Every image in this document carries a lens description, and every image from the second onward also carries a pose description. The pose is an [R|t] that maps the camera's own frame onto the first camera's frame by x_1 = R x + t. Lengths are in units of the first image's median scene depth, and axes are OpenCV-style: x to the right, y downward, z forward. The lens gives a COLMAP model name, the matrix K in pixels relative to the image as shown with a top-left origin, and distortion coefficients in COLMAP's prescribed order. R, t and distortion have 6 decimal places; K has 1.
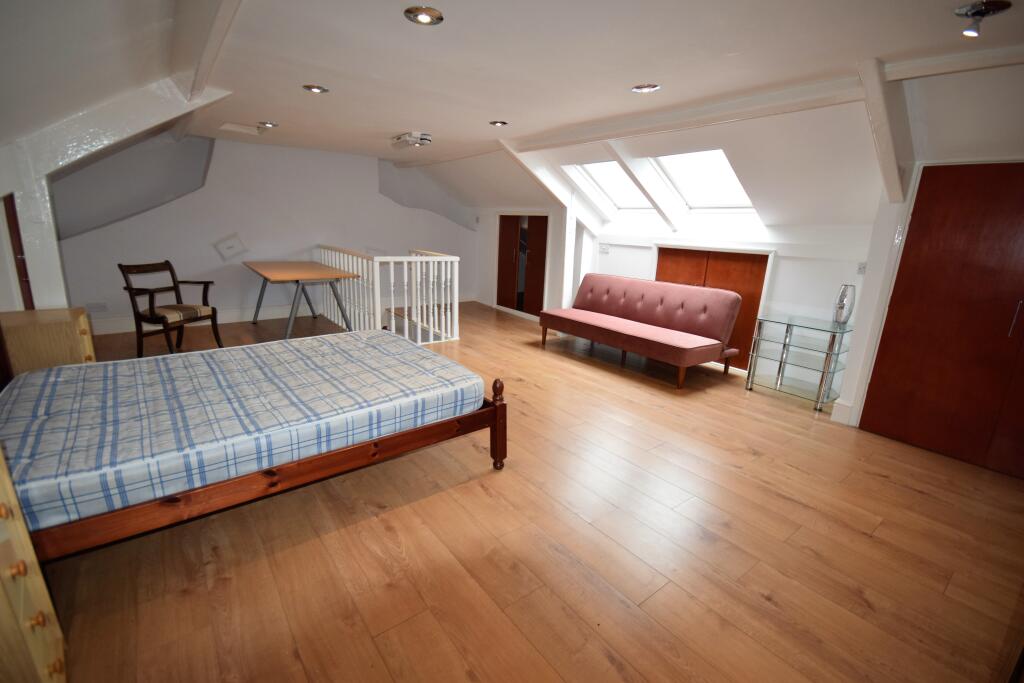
lens RADIAL K [[452.3, 0, 508.5], [0, 452.3, 340.9], [0, 0, 1]] dist [0.003304, 0.000143]
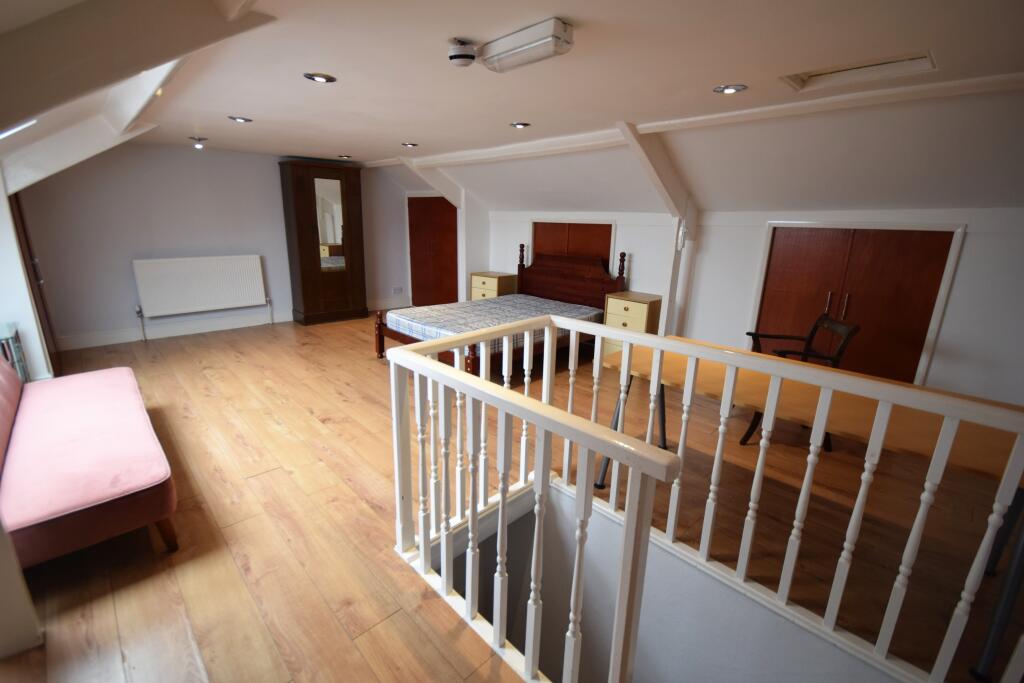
lens RADIAL K [[452.3, 0, 508.5], [0, 452.3, 340.9], [0, 0, 1]] dist [0.003304, 0.000143]
pose [[-0.992457, -0.027443, -0.119486, -0.208918], [-0.083307, 0.866001, 0.493055, -0.487174], [0.089944, 0.499289, -0.861754, 1.693345]]
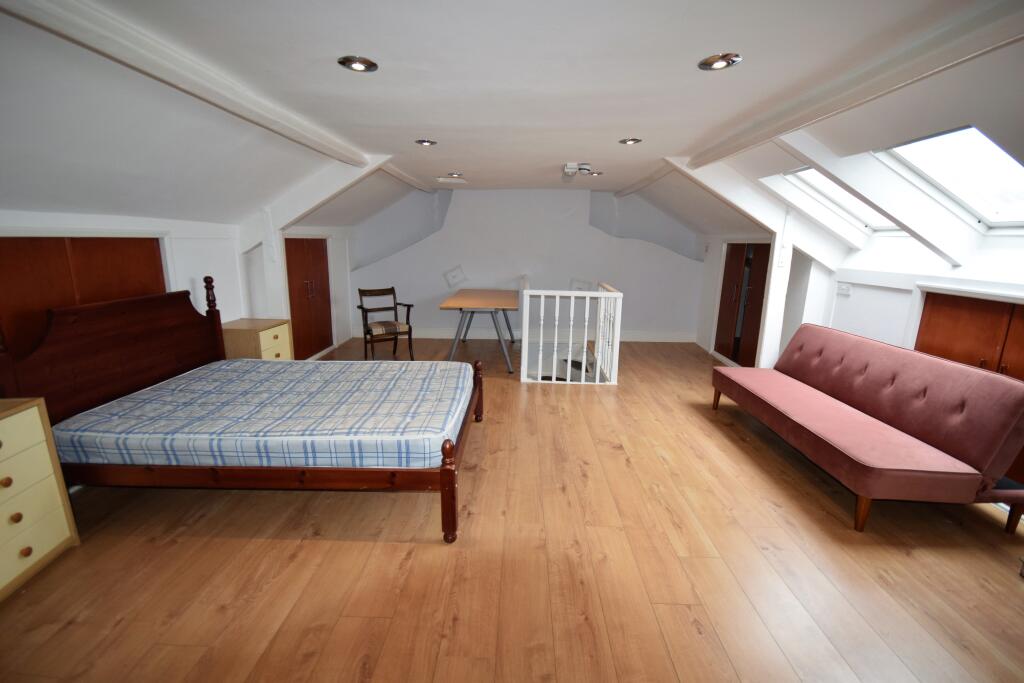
lens RADIAL K [[452.3, 0, 508.5], [0, 452.3, 340.9], [0, 0, 1]] dist [0.003304, 0.000143]
pose [[0.774810, 0.109382, -0.622660, 0.361503], [-0.143515, 0.989637, -0.004734, -0.071962], [0.615689, 0.093029, 0.782478, 0.223429]]
